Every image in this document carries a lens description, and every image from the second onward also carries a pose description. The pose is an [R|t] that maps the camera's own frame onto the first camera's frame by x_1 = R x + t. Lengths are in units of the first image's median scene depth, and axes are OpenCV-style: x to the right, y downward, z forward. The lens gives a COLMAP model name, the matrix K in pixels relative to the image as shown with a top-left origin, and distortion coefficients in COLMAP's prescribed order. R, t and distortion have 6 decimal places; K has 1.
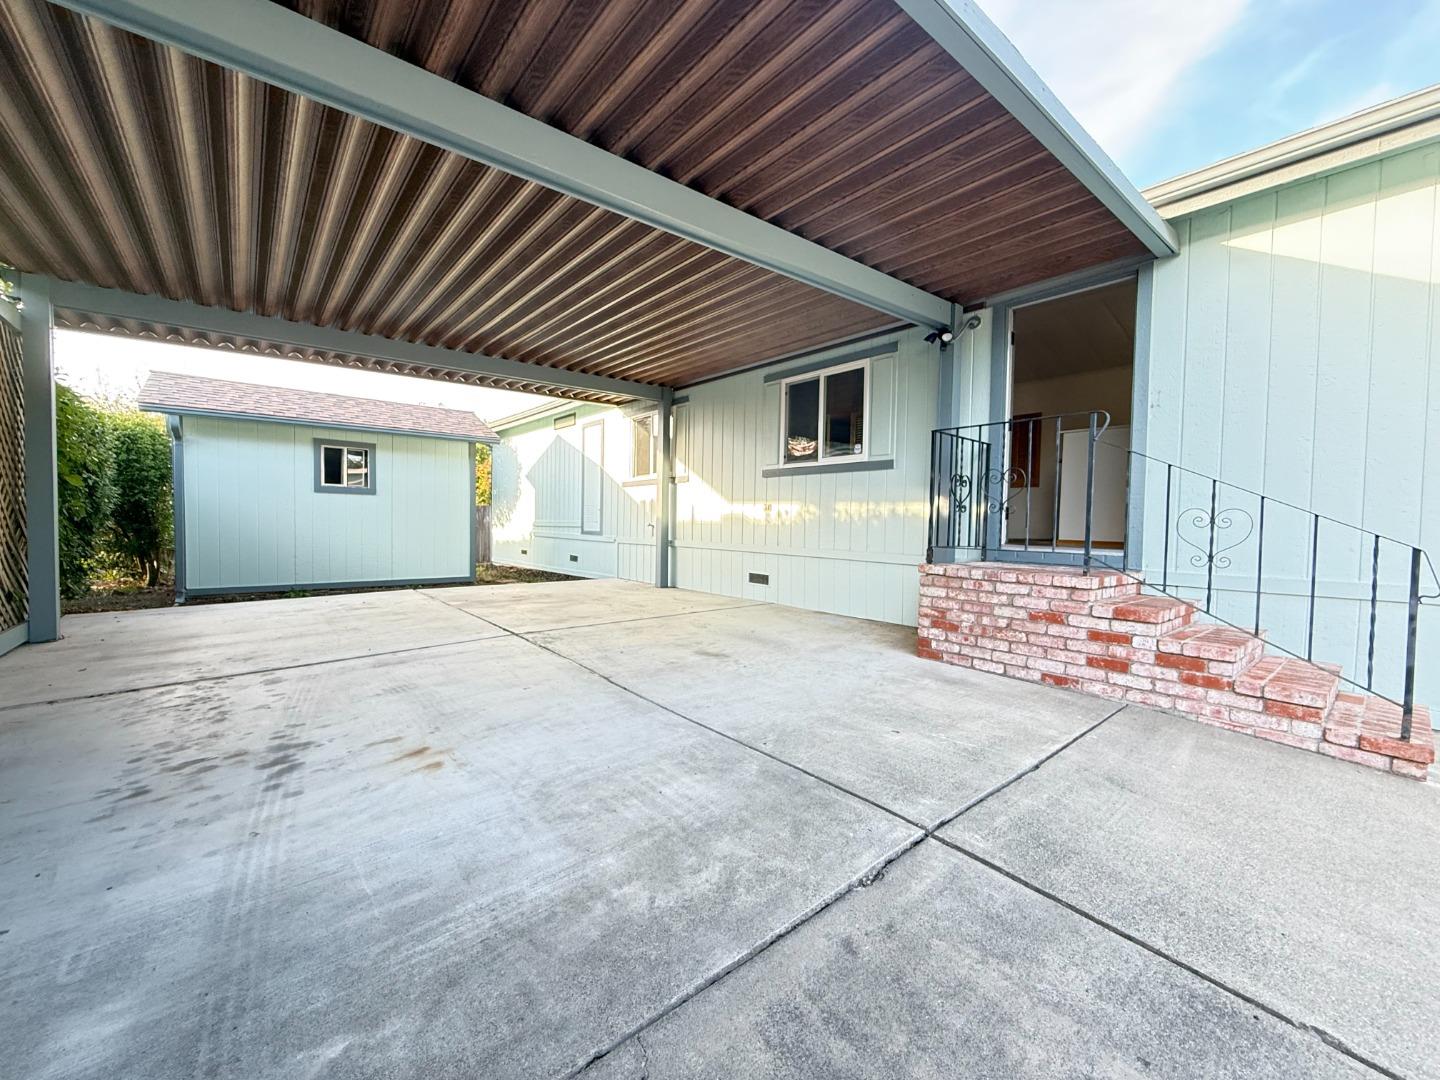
lens RADIAL K [[572.8, 0, 715.9], [0, 572.8, 540.5], [0, 0, 1]] dist [0.000262, -0.000428]
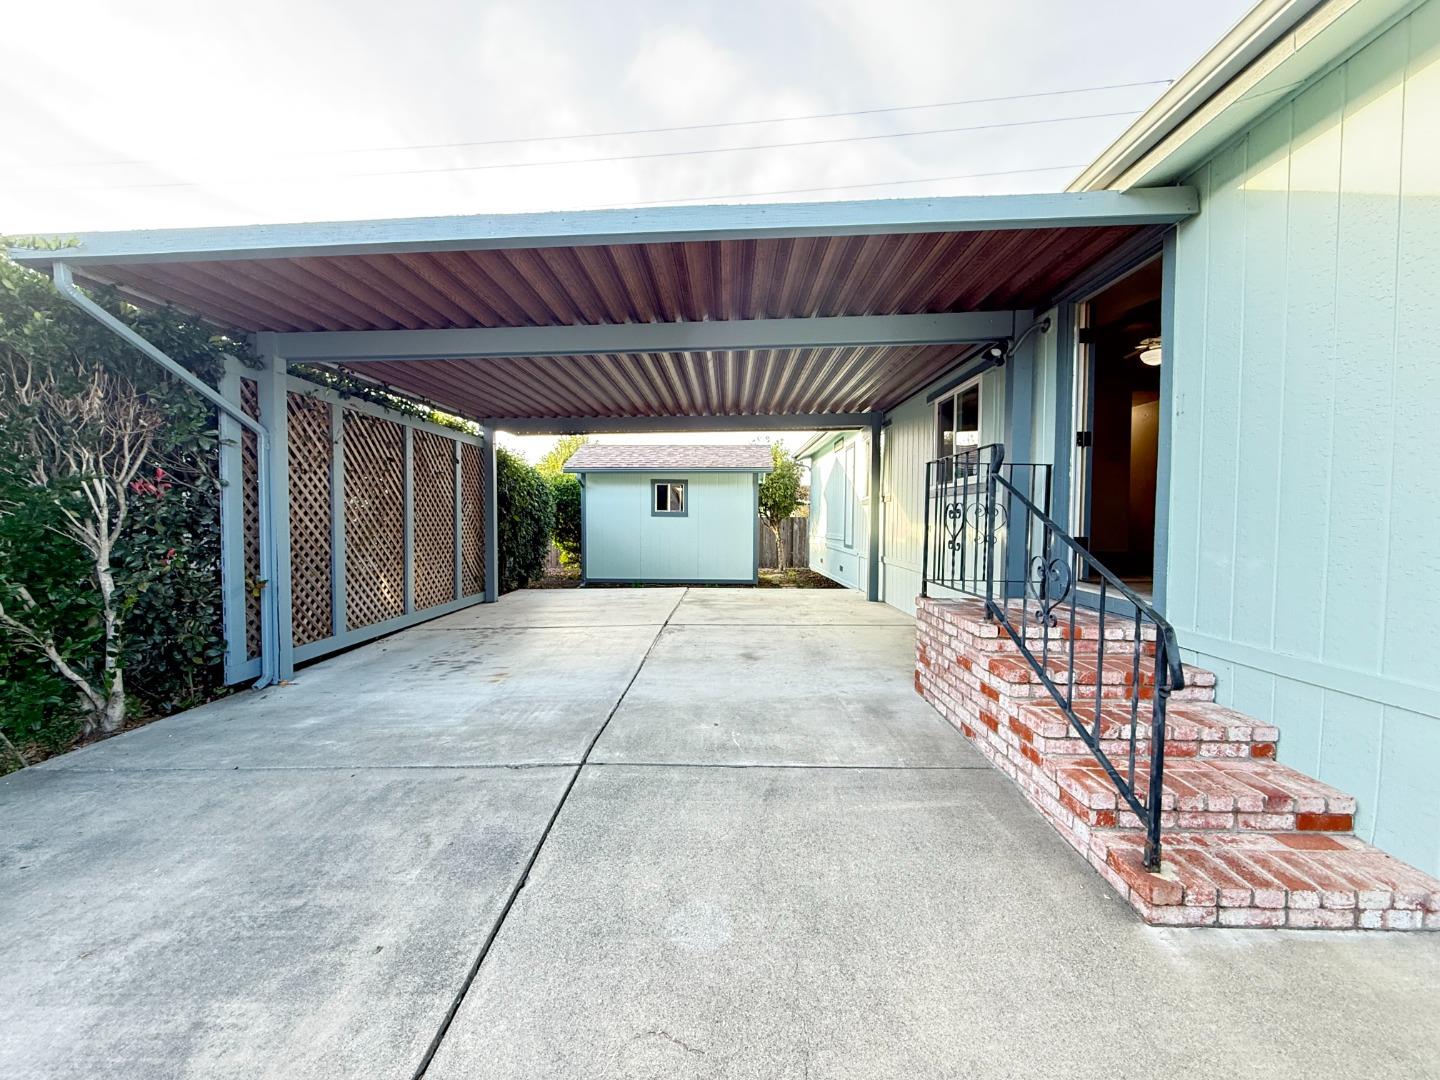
lens RADIAL K [[572.8, 0, 715.9], [0, 572.8, 540.5], [0, 0, 1]] dist [0.000262, -0.000428]
pose [[0.755028, 0.011583, -0.655591, 0.646847], [-0.014229, 0.999898, 0.001279, -0.045834], [0.655539, 0.008363, 0.755115, 0.012682]]
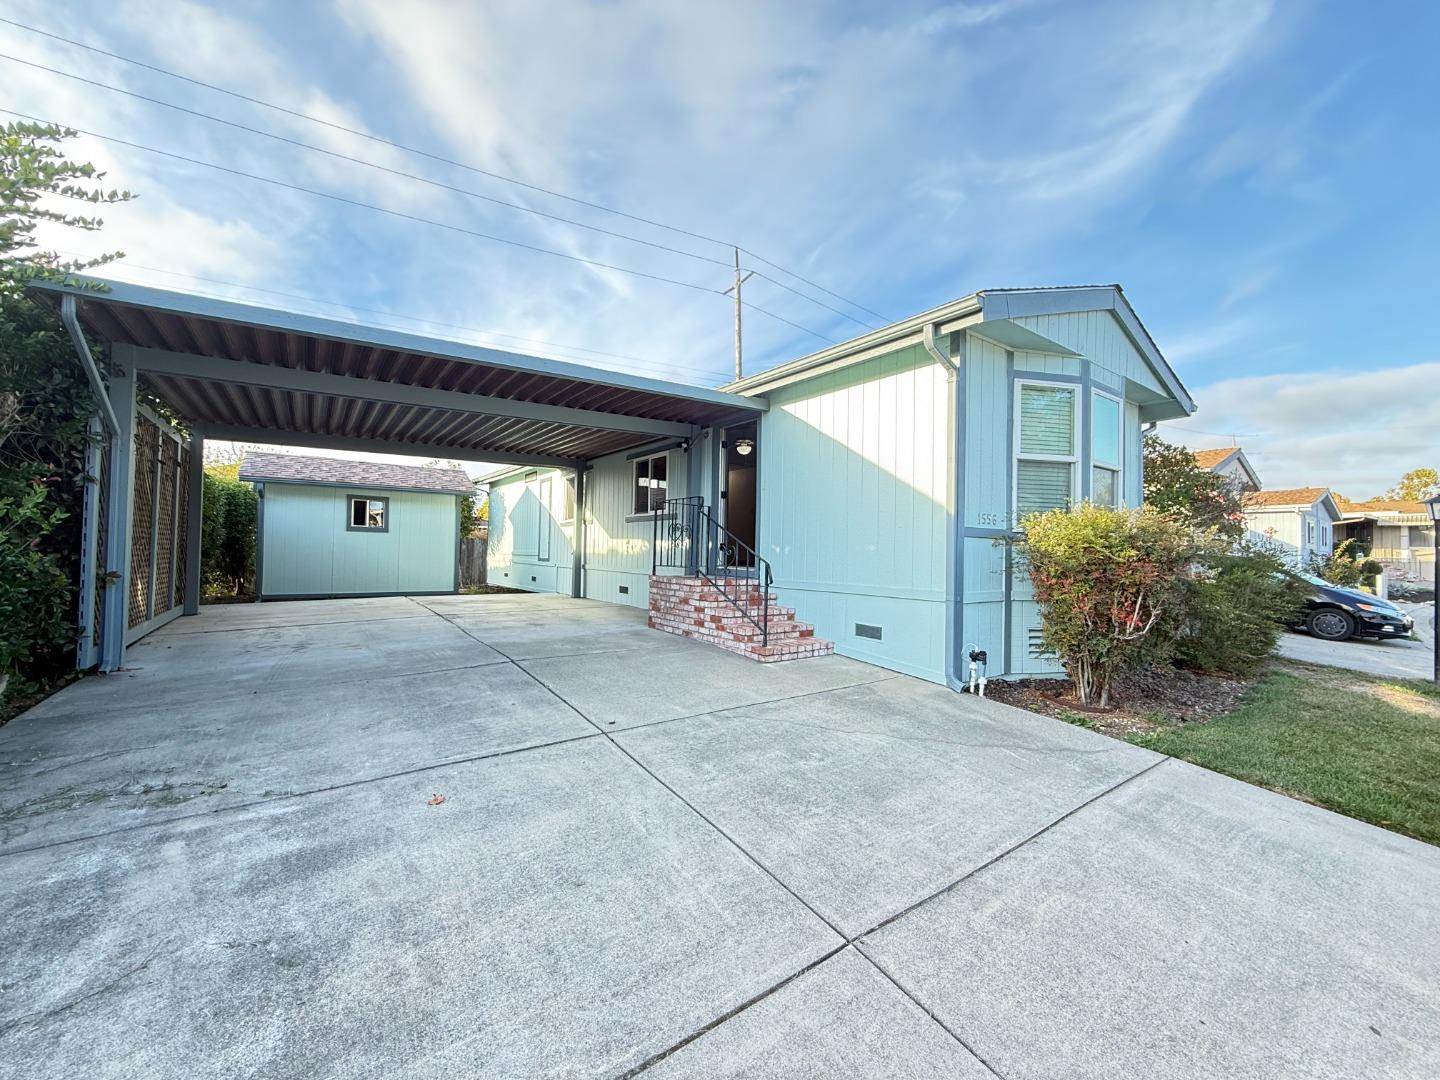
lens RADIAL K [[572.8, 0, 715.9], [0, 572.8, 540.5], [0, 0, 1]] dist [0.000262, -0.000428]
pose [[0.997384, 0.001170, -0.072272, 0.602019], [-0.005014, 0.998580, -0.053032, 0.023140], [0.072107, 0.053256, 0.995974, -0.677881]]
